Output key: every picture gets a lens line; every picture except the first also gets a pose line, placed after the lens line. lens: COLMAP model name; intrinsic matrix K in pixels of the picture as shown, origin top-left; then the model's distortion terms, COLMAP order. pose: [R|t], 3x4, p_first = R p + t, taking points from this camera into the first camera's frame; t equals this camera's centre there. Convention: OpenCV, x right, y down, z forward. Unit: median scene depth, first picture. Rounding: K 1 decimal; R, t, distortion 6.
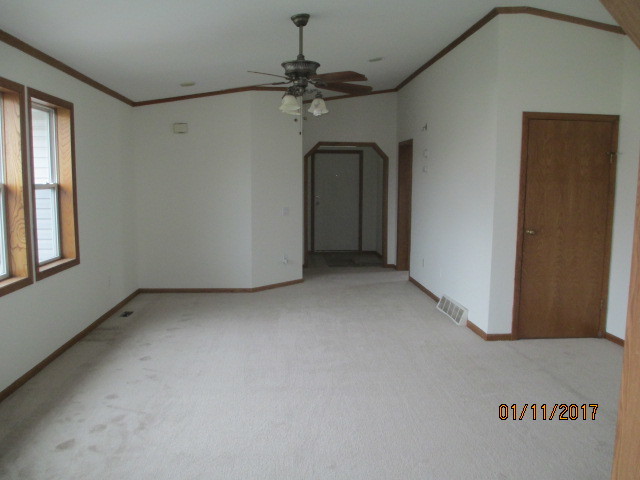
lens RADIAL K [[533.6, 0, 320.0], [0, 533.6, 240.0], [0, 0, 1]] dist [-0.112995, 0.000824]
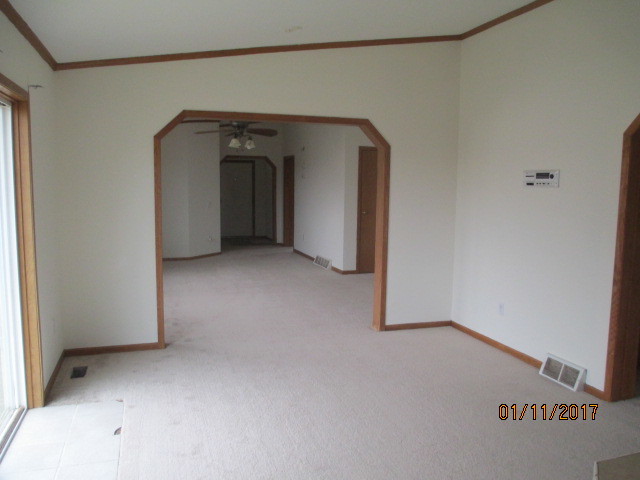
lens RADIAL K [[533.6, 0, 320.0], [0, 533.6, 240.0], [0, 0, 1]] dist [-0.112995, 0.000824]
pose [[0.970822, -0.018660, 0.239075, -0.114755], [0.019204, 0.999816, 0.000053, 0.045716], [-0.239032, 0.004540, 0.971001, -0.454807]]
